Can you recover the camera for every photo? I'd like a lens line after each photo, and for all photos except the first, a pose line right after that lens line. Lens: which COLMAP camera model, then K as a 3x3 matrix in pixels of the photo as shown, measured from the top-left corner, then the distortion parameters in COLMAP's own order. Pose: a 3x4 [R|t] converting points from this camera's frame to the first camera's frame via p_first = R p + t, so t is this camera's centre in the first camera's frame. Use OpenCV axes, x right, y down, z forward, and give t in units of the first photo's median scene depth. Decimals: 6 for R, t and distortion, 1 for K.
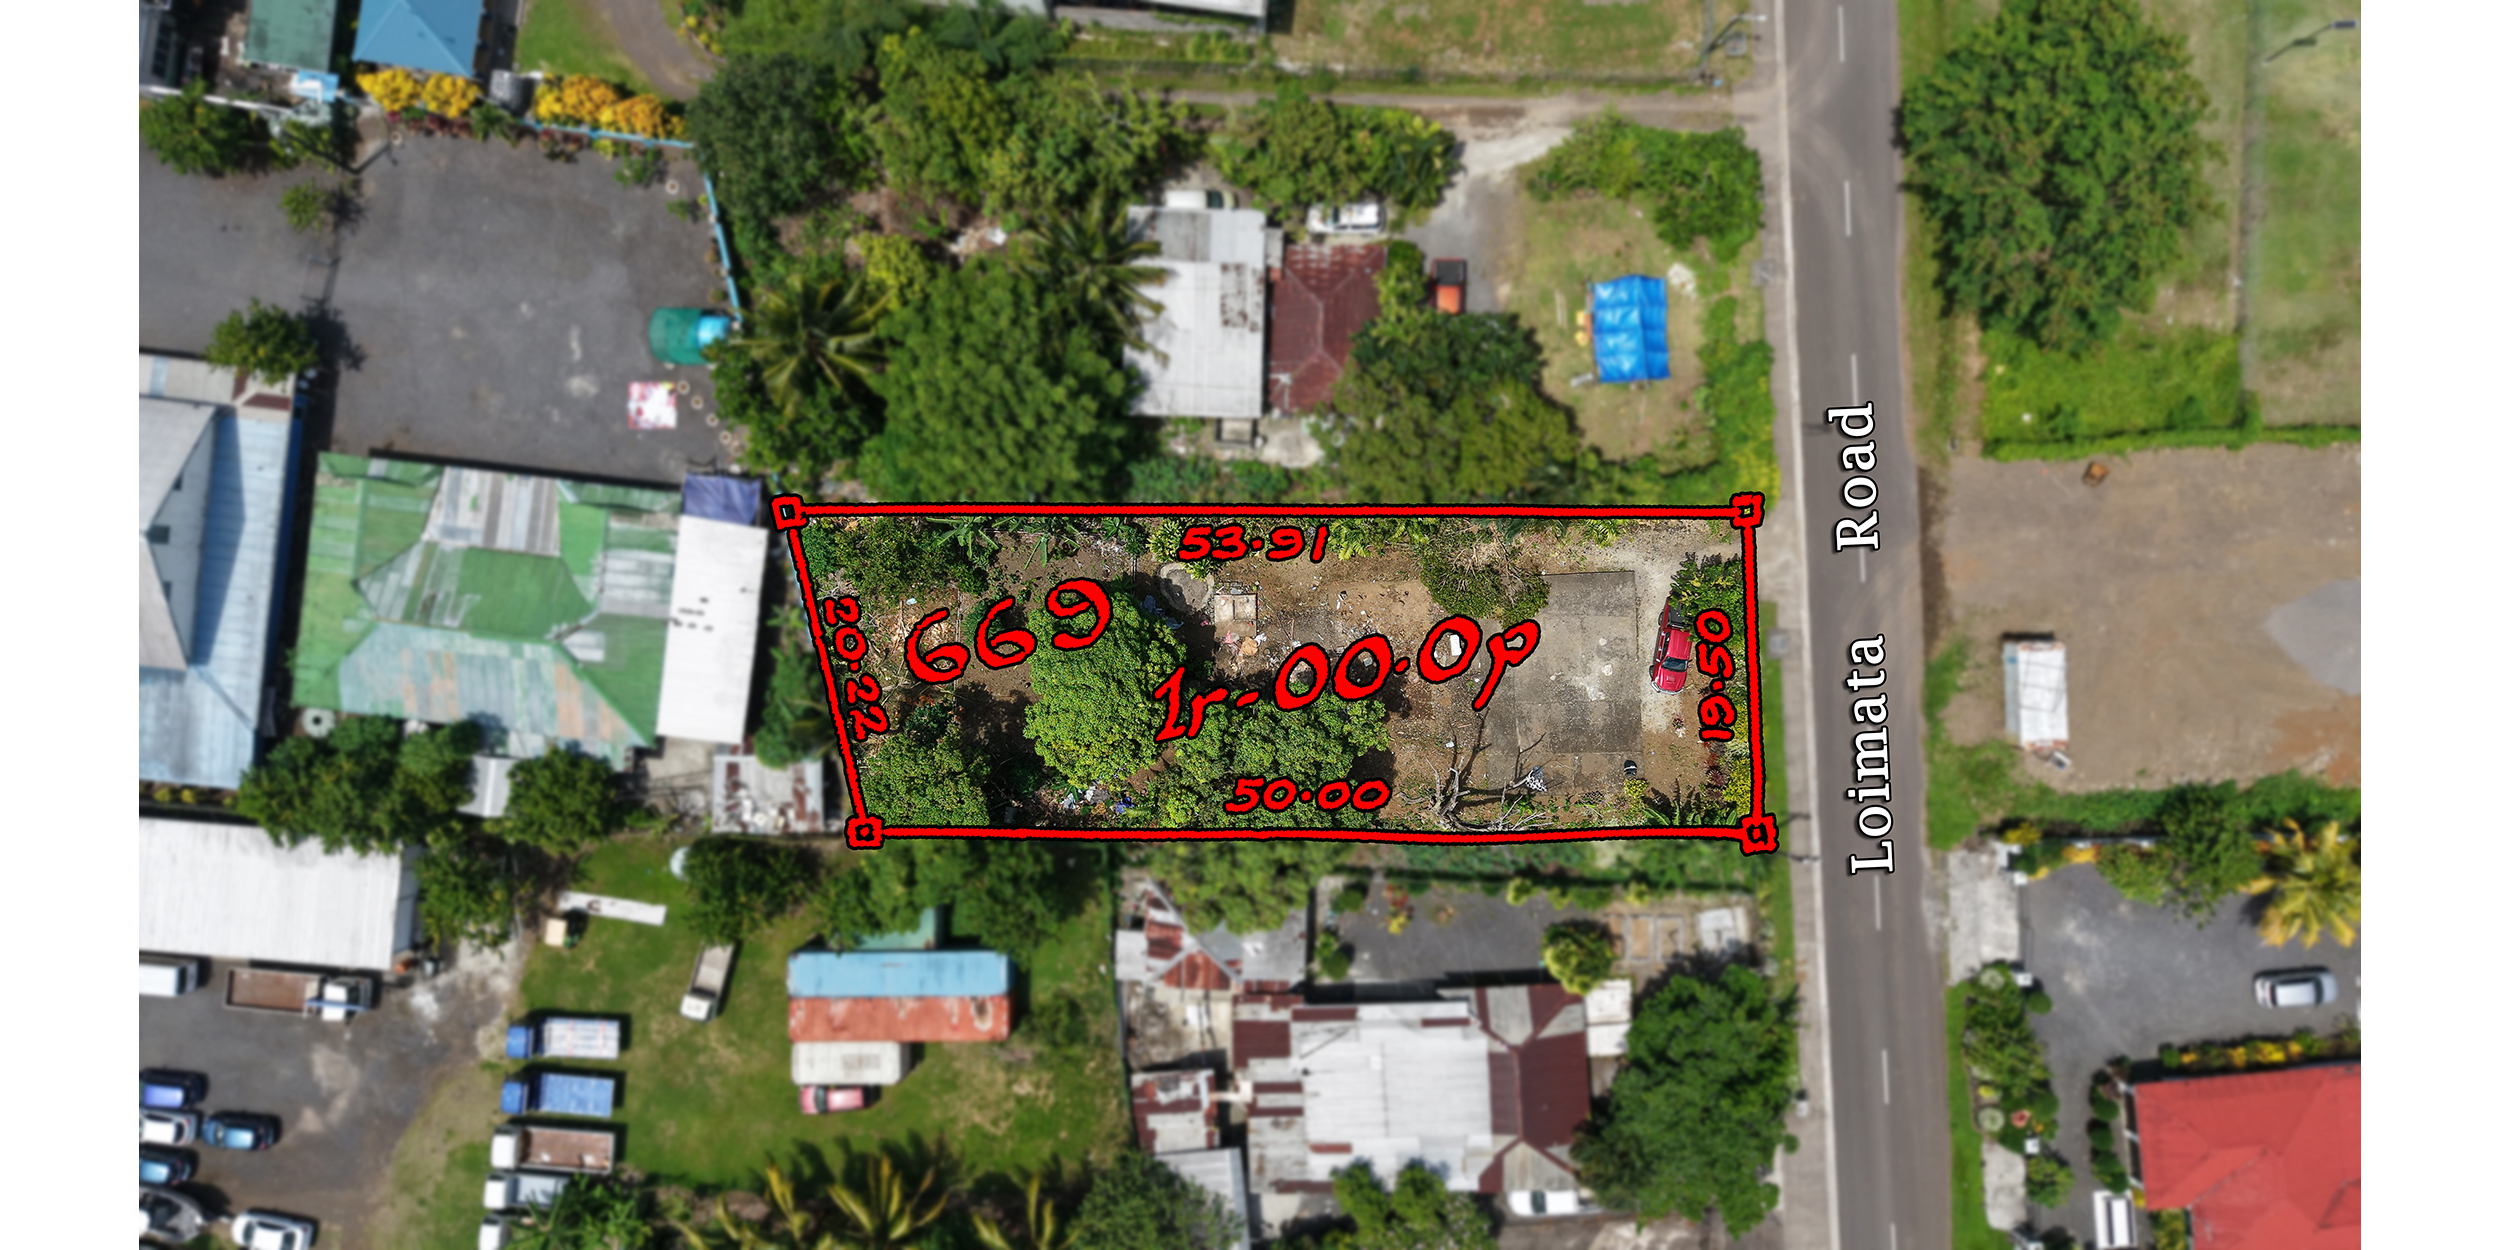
lens RADIAL K [[1654.4, 0, 1250.0], [0, 1654.4, 625.0], [0, 0, 1]] dist [-0.030271, 0.000970]
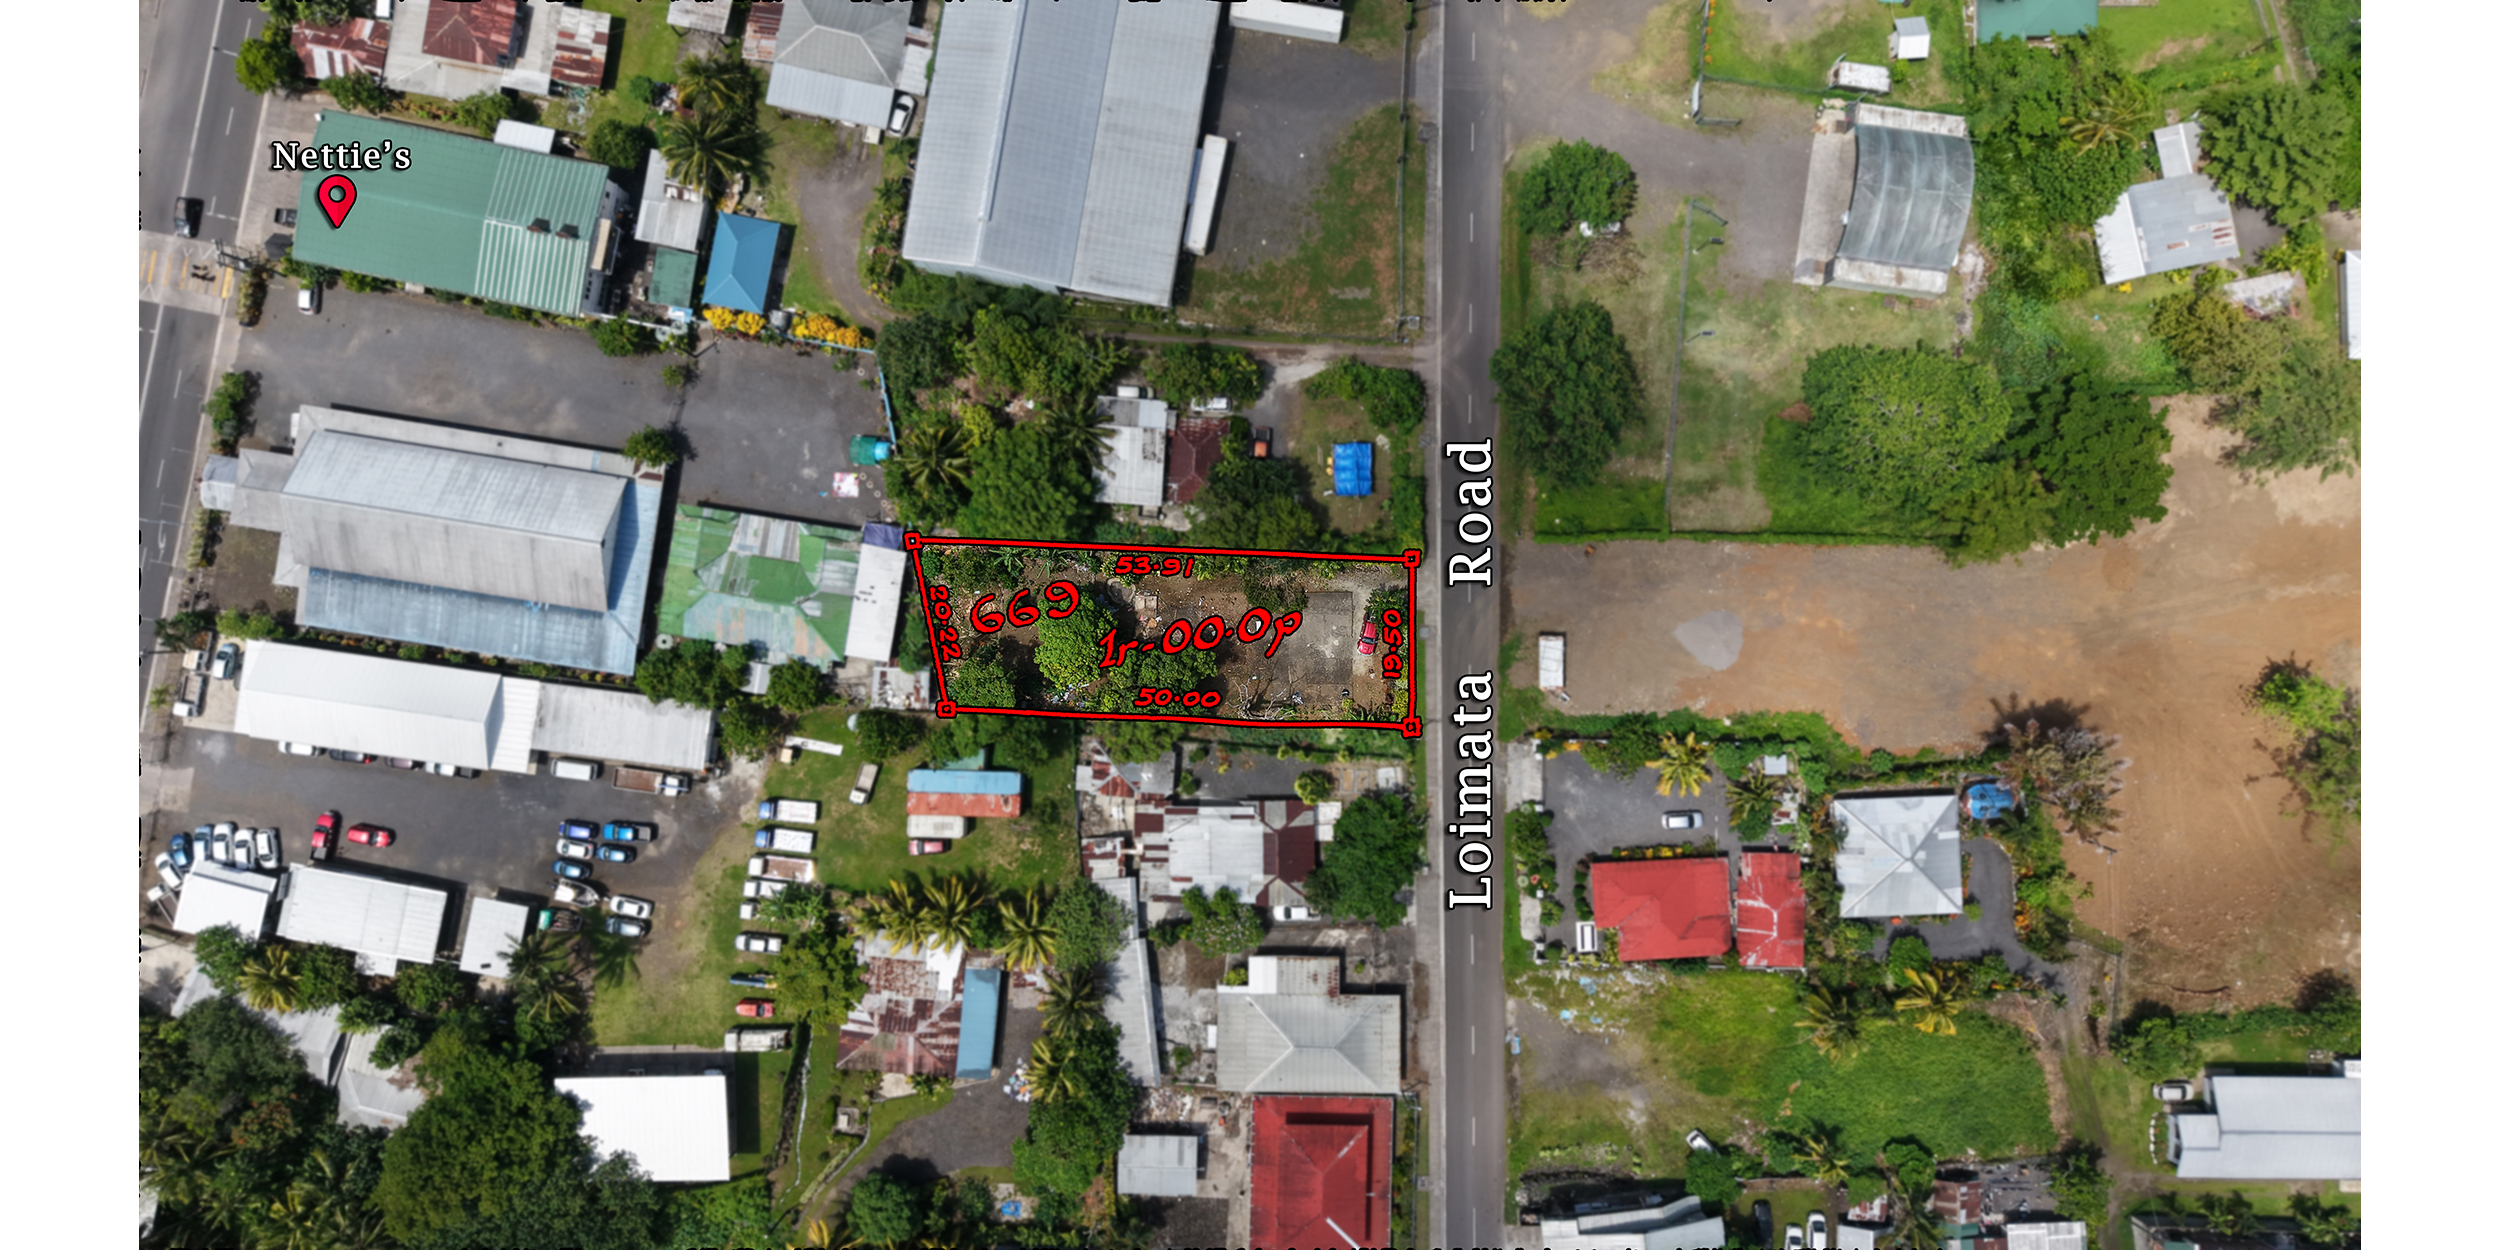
lens RADIAL K [[1636.6, 0, 1283.4], [0, 1636.6, 627.9], [0, 0, 1]] dist [0.000415, -0.000261]
pose [[0.998912, 0.040533, 0.023080, 0.111774], [-0.040602, 0.999172, 0.002539, 0.008187], [-0.022958, -0.003474, 0.999730, -0.942197]]
